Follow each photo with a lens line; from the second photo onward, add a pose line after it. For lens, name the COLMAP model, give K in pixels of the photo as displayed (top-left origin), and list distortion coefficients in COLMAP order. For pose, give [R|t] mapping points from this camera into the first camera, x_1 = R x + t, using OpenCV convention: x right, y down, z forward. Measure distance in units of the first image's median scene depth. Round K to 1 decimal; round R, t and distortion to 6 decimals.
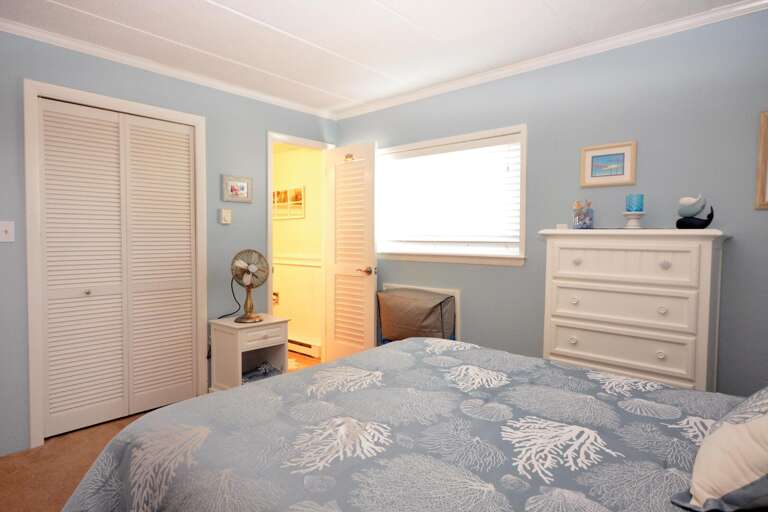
lens RADIAL K [[447.9, 0, 388.3], [0, 447.9, 254.4], [0, 0, 1]] dist [0.017581, 0.001243]
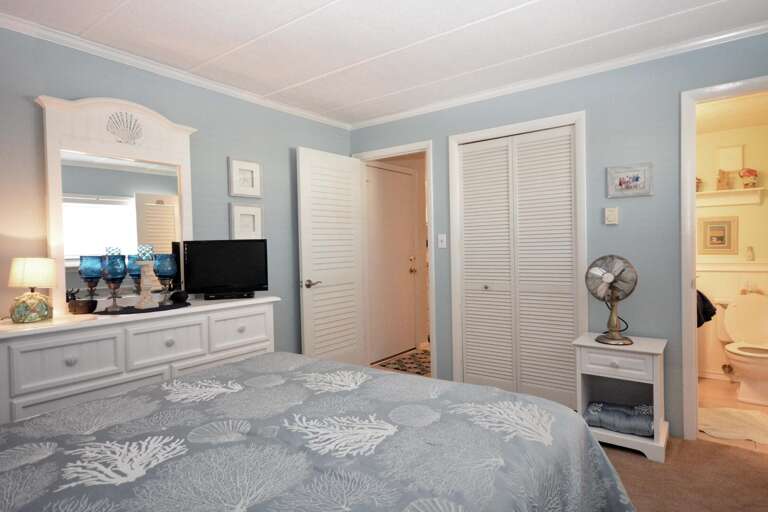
lens RADIAL K [[447.9, 0, 380.0], [0, 447.9, 256.8], [0, 0, 1]] dist [0.017581, 0.001243]
pose [[0.069861, 0.017912, -0.997396, 1.239258], [-0.013145, 0.999768, 0.017034, -0.040196], [0.997470, 0.011921, 0.070080, 1.337657]]
